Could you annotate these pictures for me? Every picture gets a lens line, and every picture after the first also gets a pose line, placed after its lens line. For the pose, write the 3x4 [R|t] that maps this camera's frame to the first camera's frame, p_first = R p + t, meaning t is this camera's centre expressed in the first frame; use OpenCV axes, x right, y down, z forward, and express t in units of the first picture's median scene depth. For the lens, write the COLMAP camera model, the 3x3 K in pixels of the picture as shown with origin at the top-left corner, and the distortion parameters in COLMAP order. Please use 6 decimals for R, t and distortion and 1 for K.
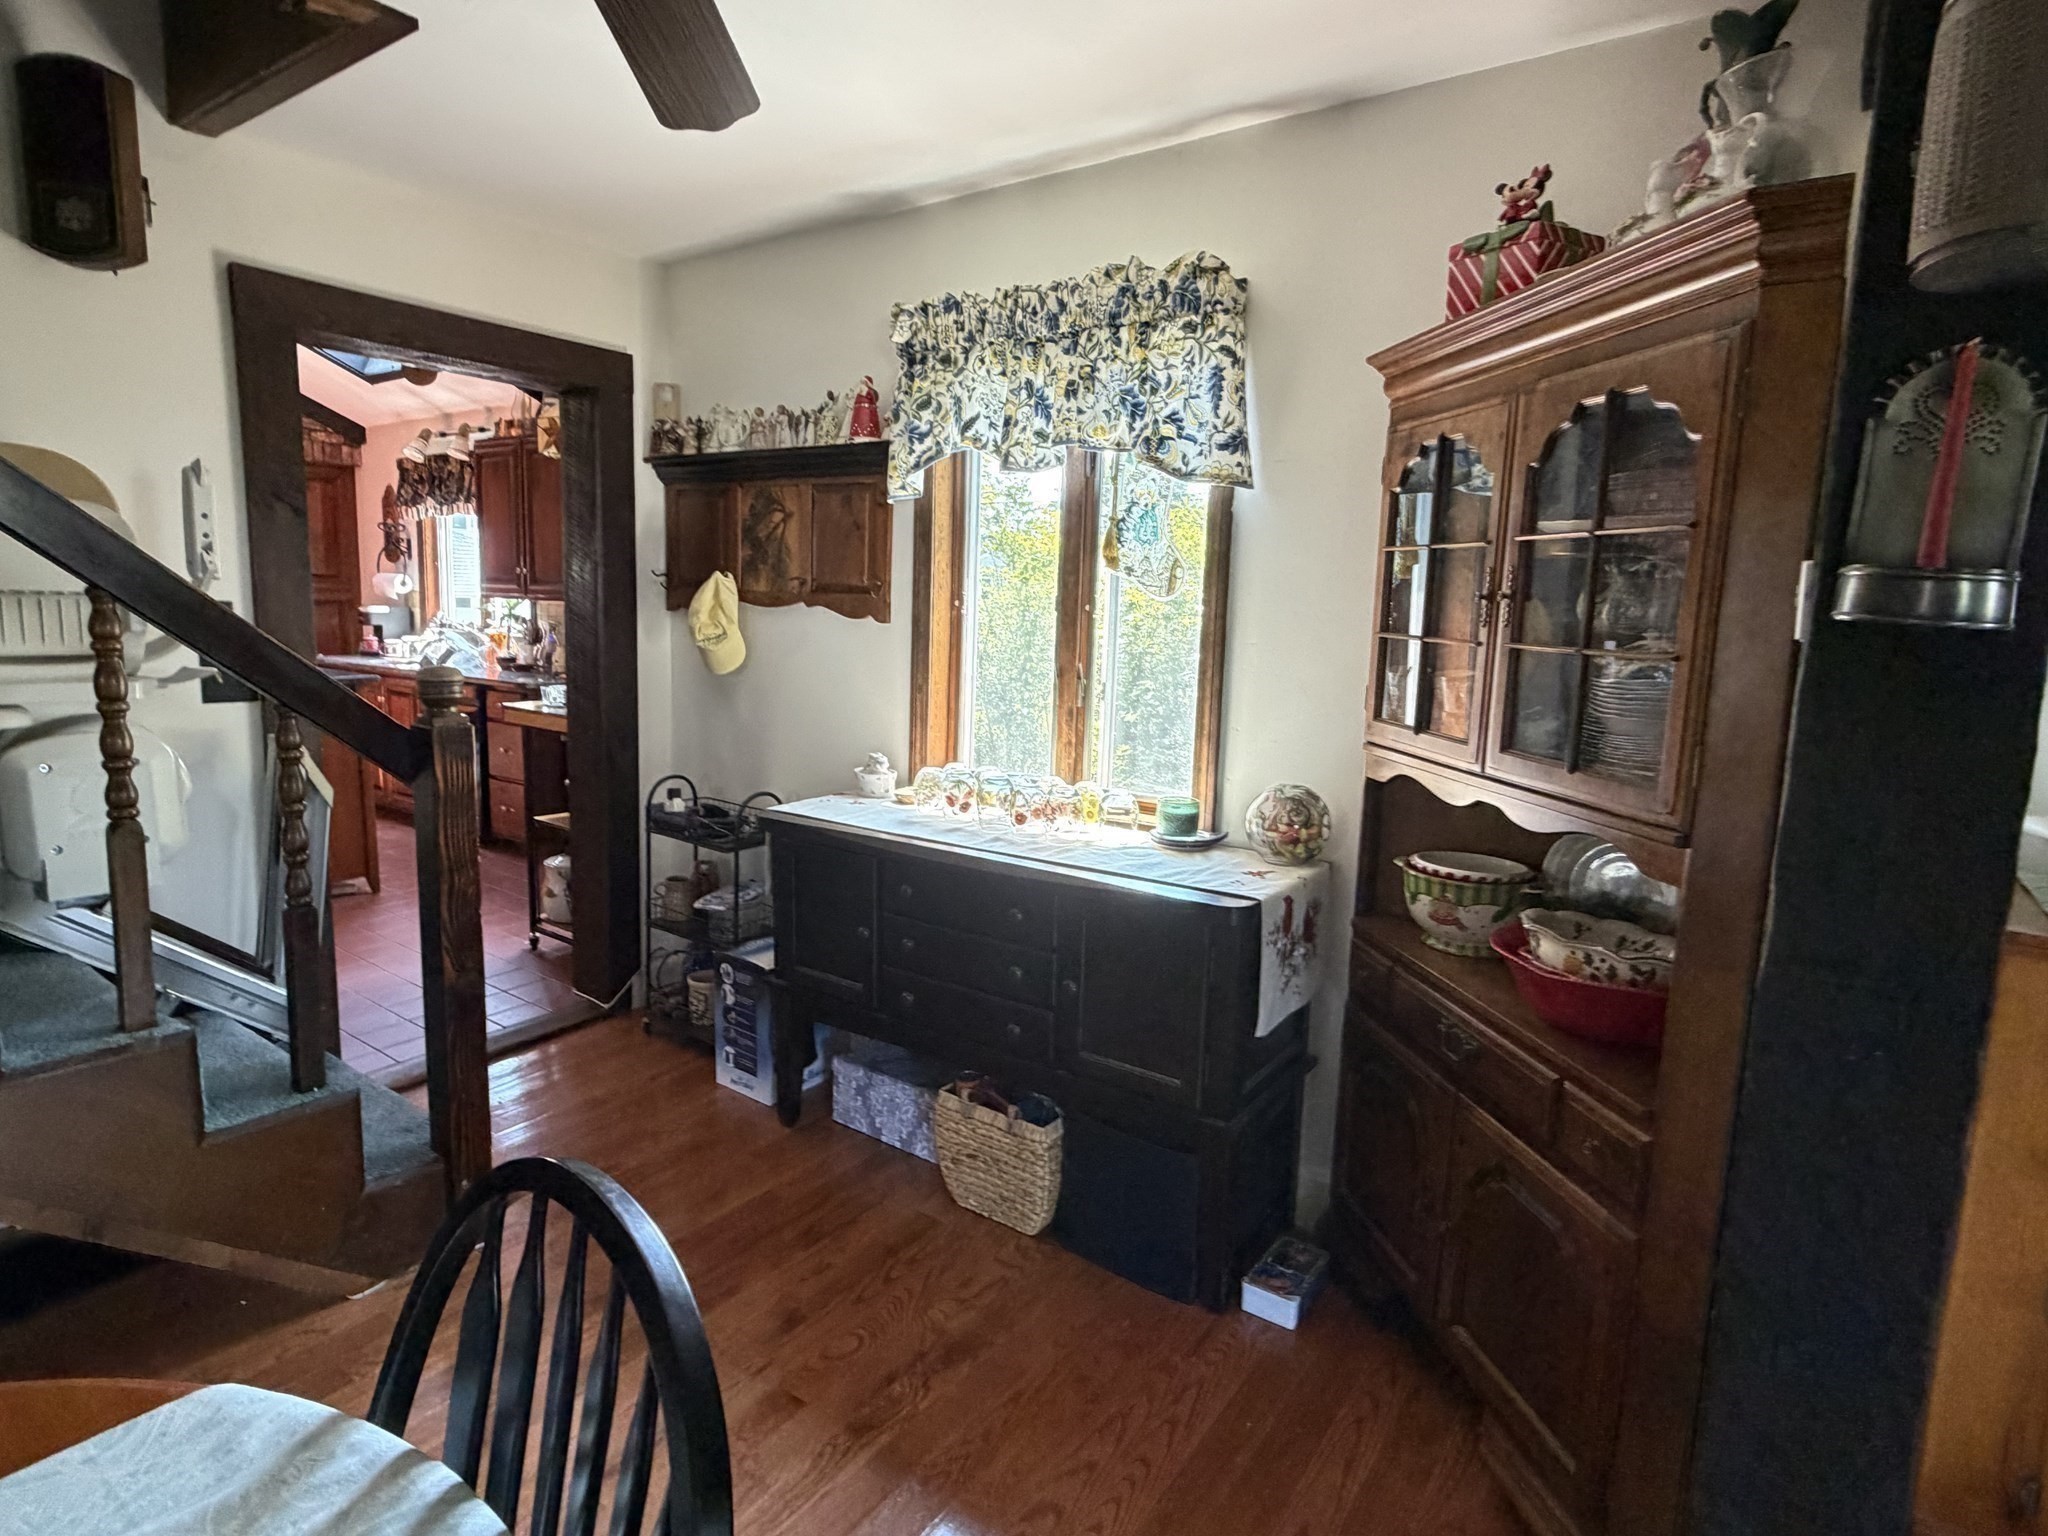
lens RADIAL K [[1086.8, 0, 1018.3], [0, 1086.8, 764.0], [0, 0, 1]] dist [0.000321, -0.000039]
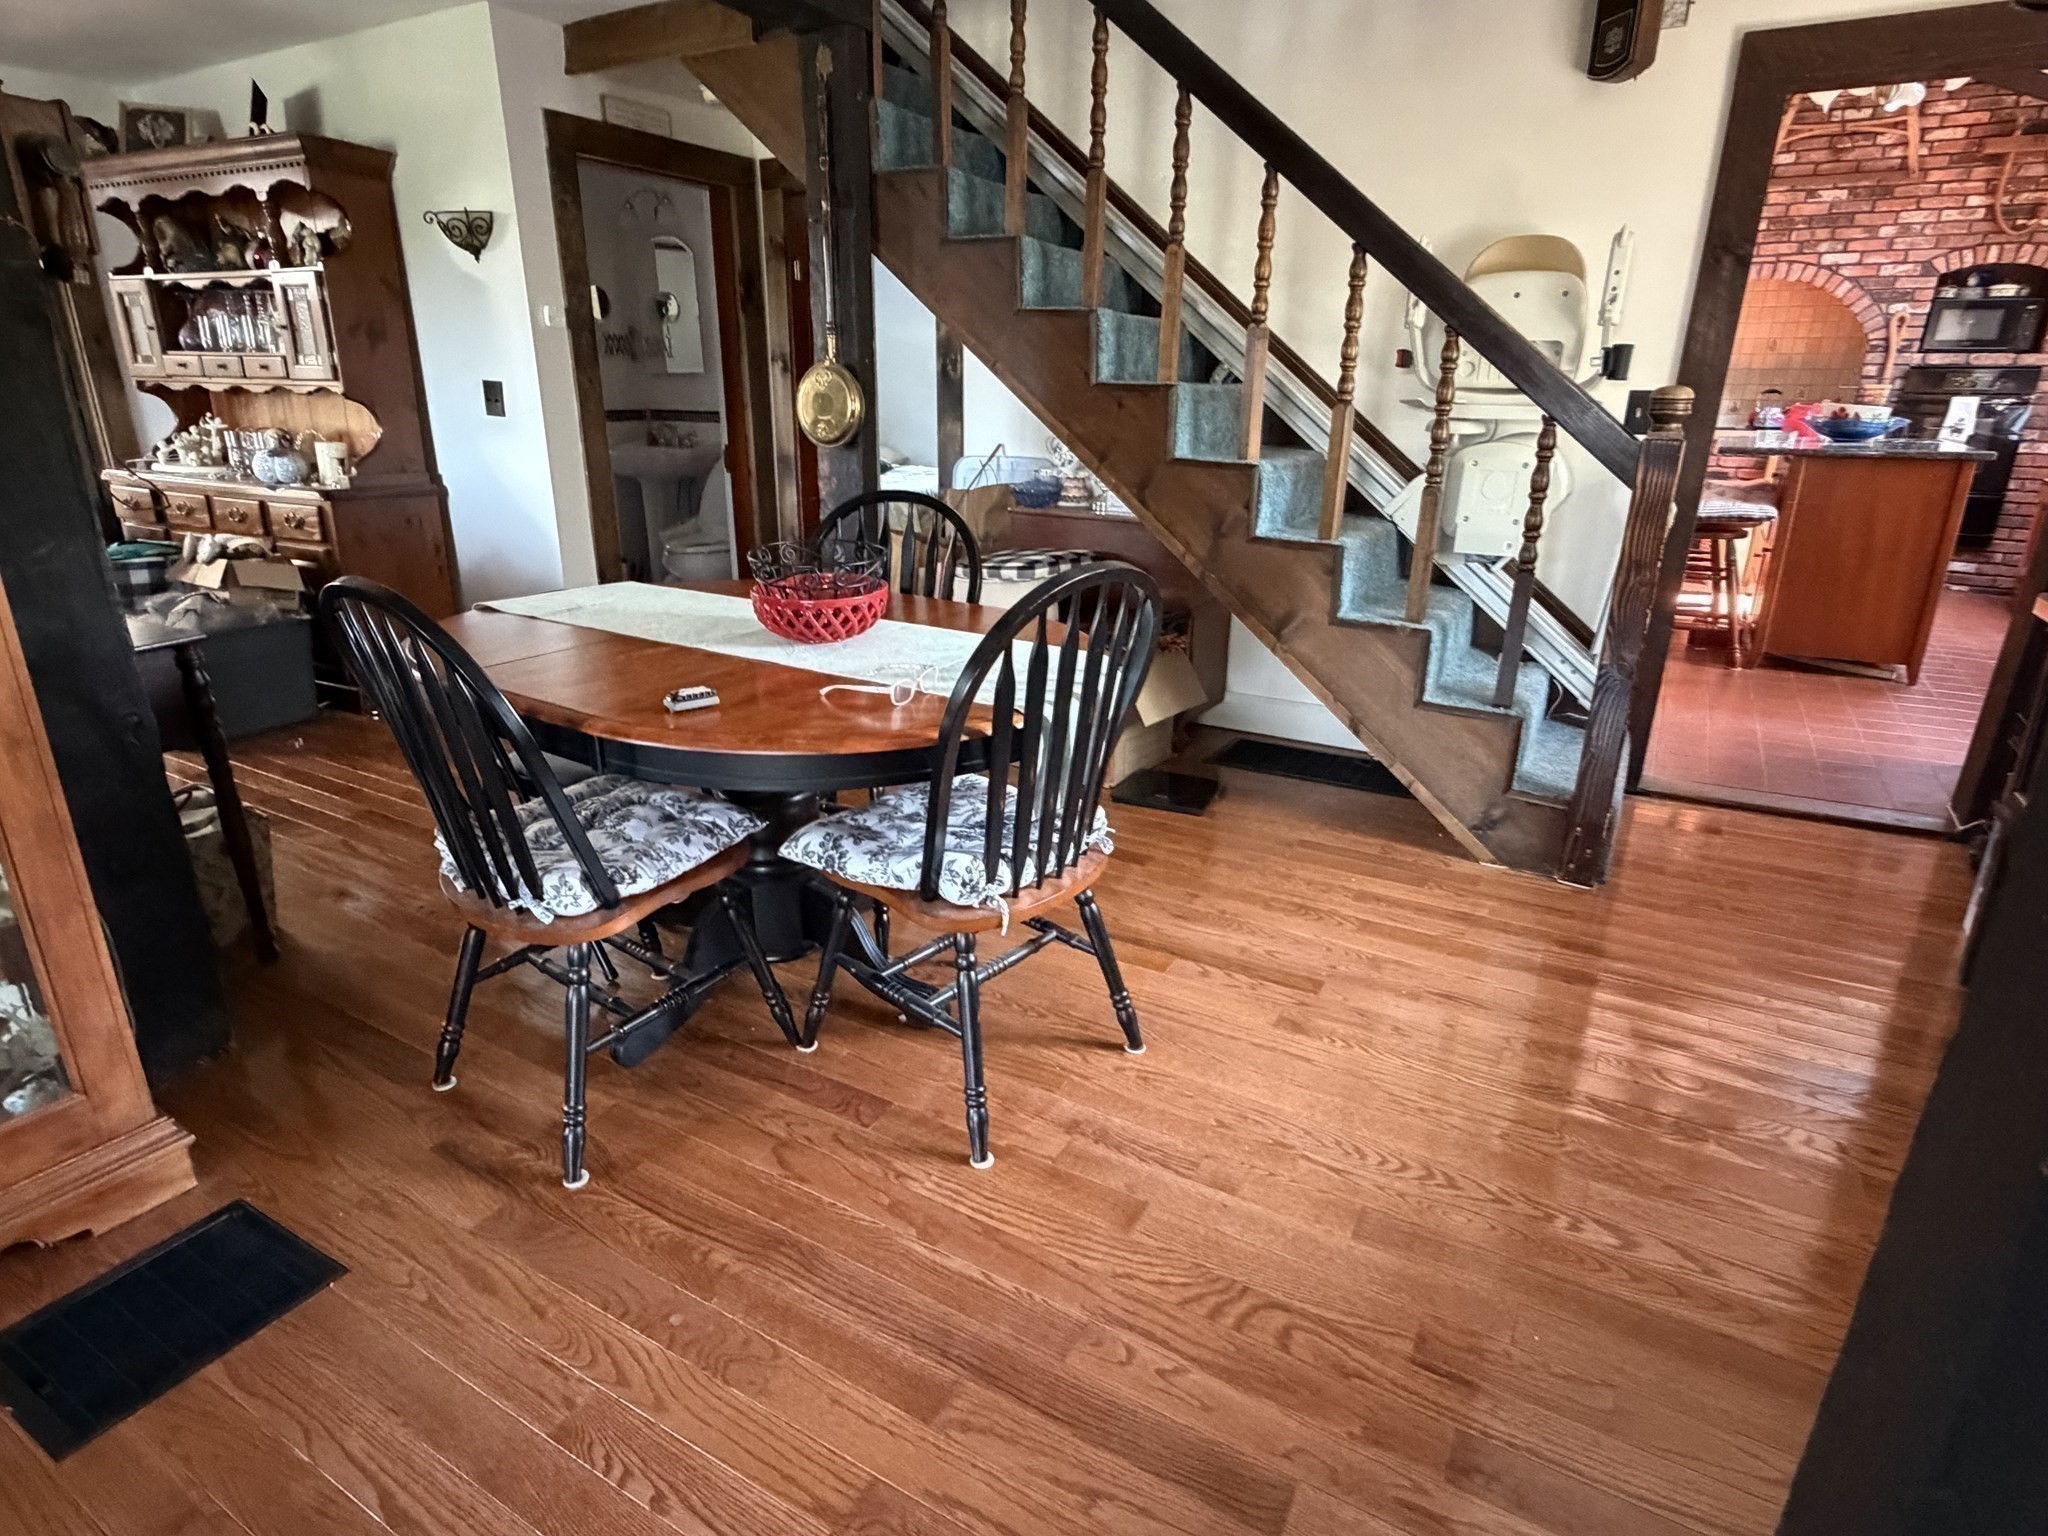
lens RADIAL K [[1086.8, 0, 1018.3], [0, 1086.8, 764.0], [0, 0, 1]] dist [0.000321, -0.000039]
pose [[0.088474, 0.302967, -0.948885, 0.201147], [-0.152579, 0.945501, 0.287660, 0.020649], [0.984323, 0.119330, 0.129879, 0.072229]]
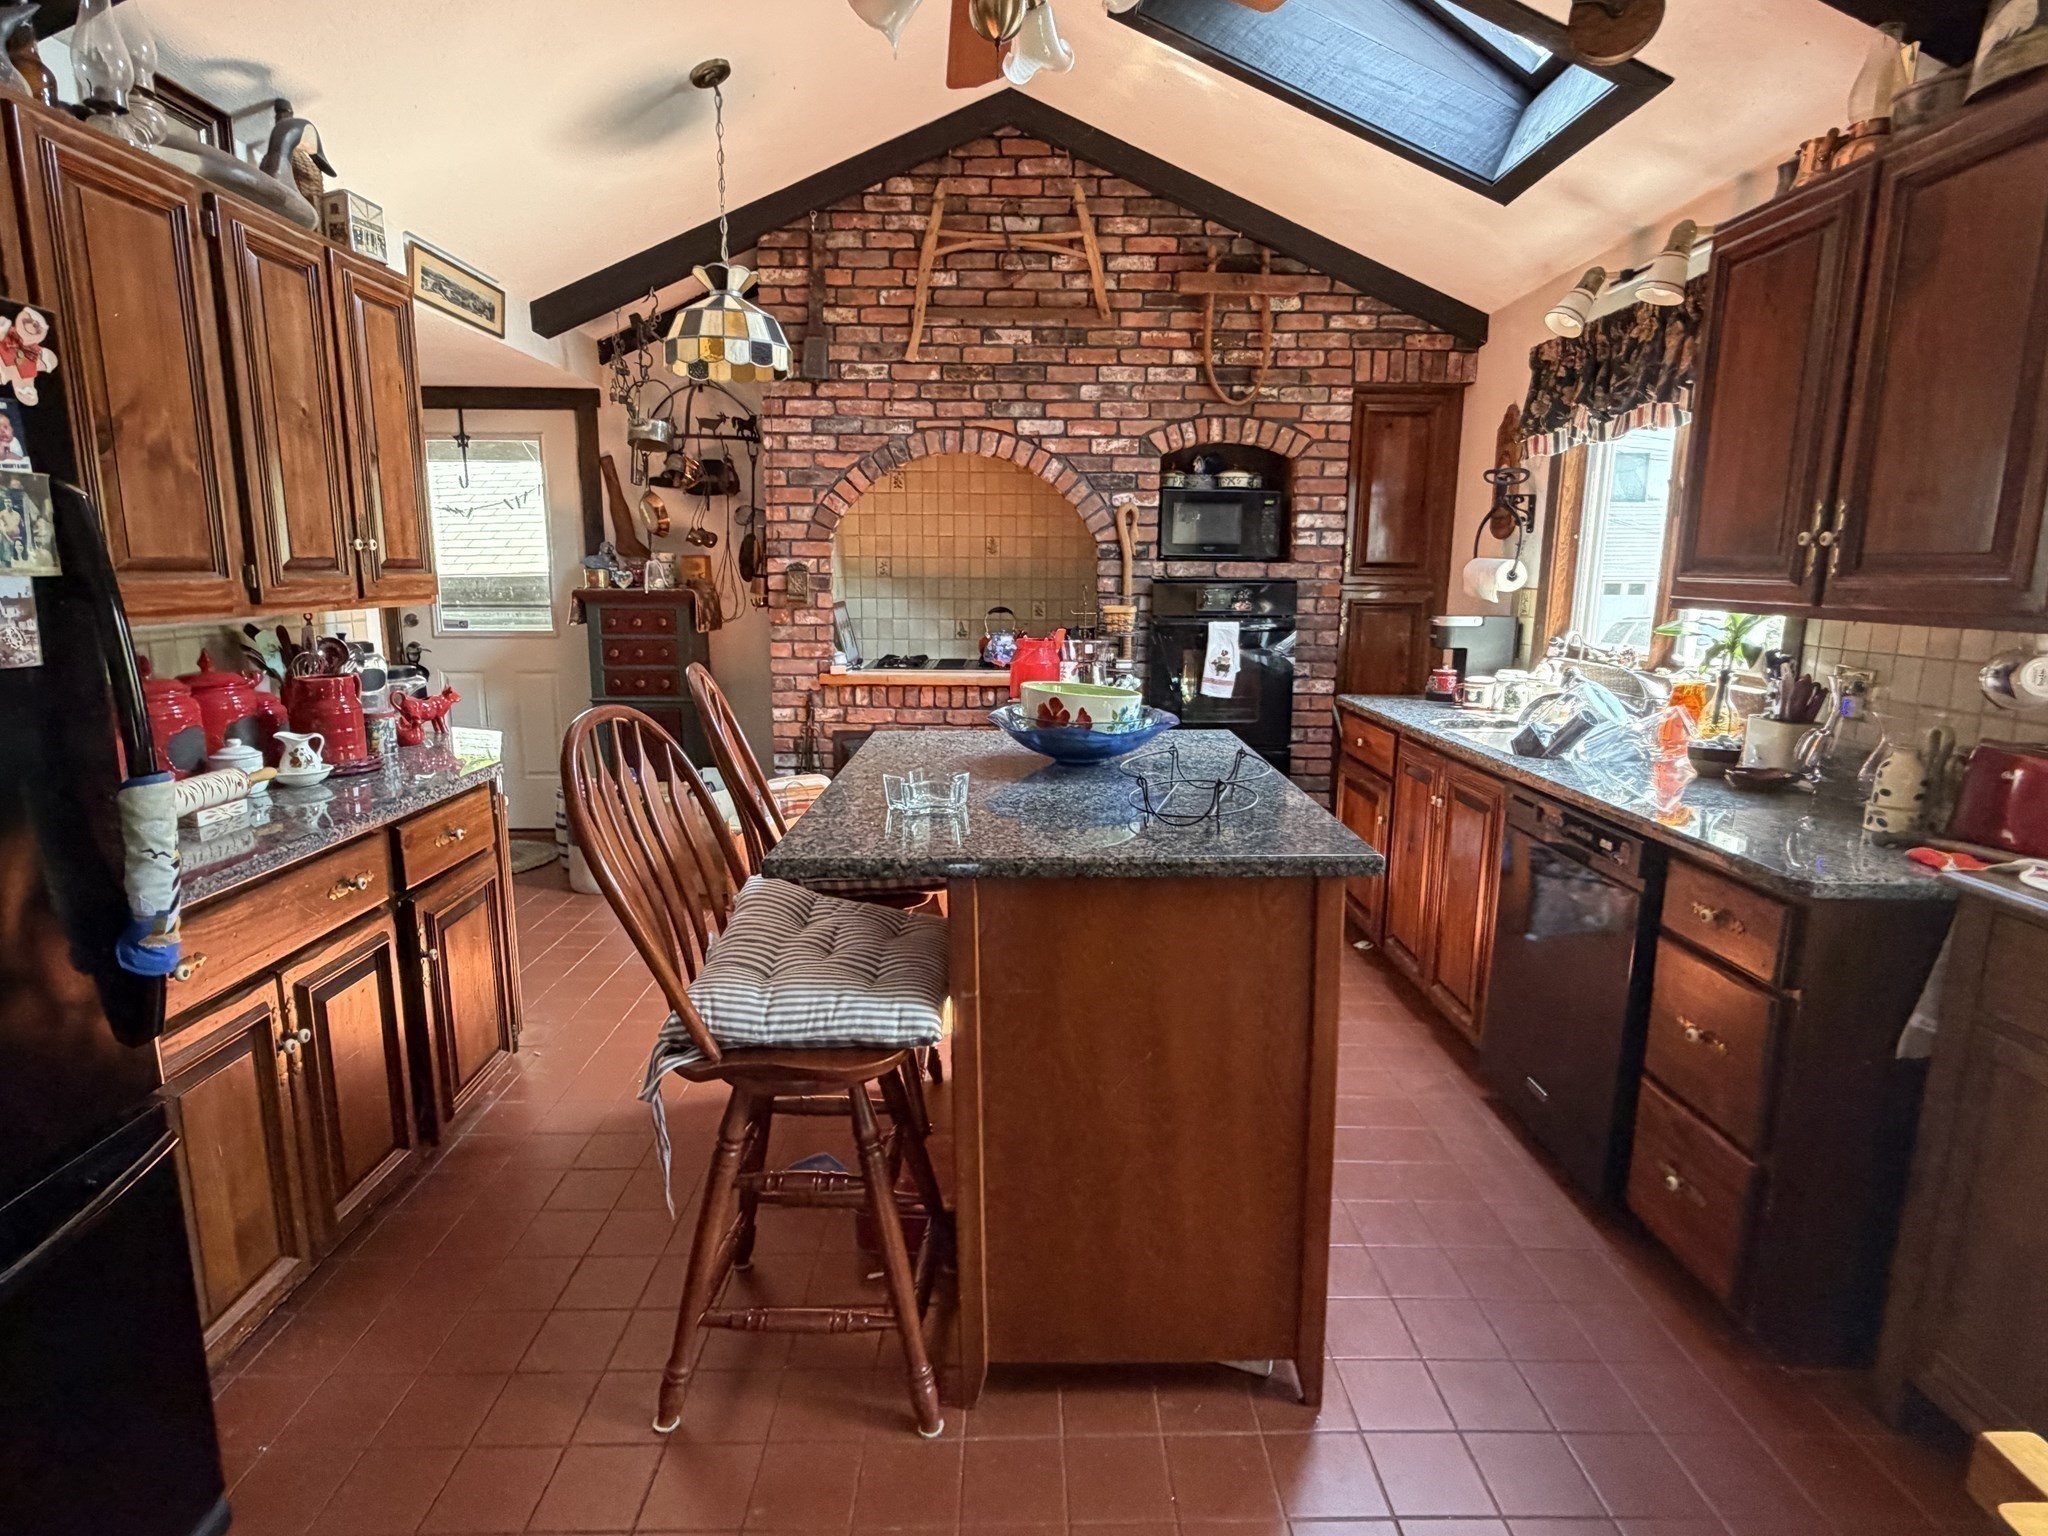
lens RADIAL K [[1086.8, 0, 1018.3], [0, 1086.8, 764.0], [0, 0, 1]] dist [0.000321, -0.000039]
pose [[0.588051, 0.120008, -0.799871, -0.269322], [-0.106856, 0.991790, 0.070244, -0.086051], [0.801734, 0.044164, 0.596046, 0.491003]]
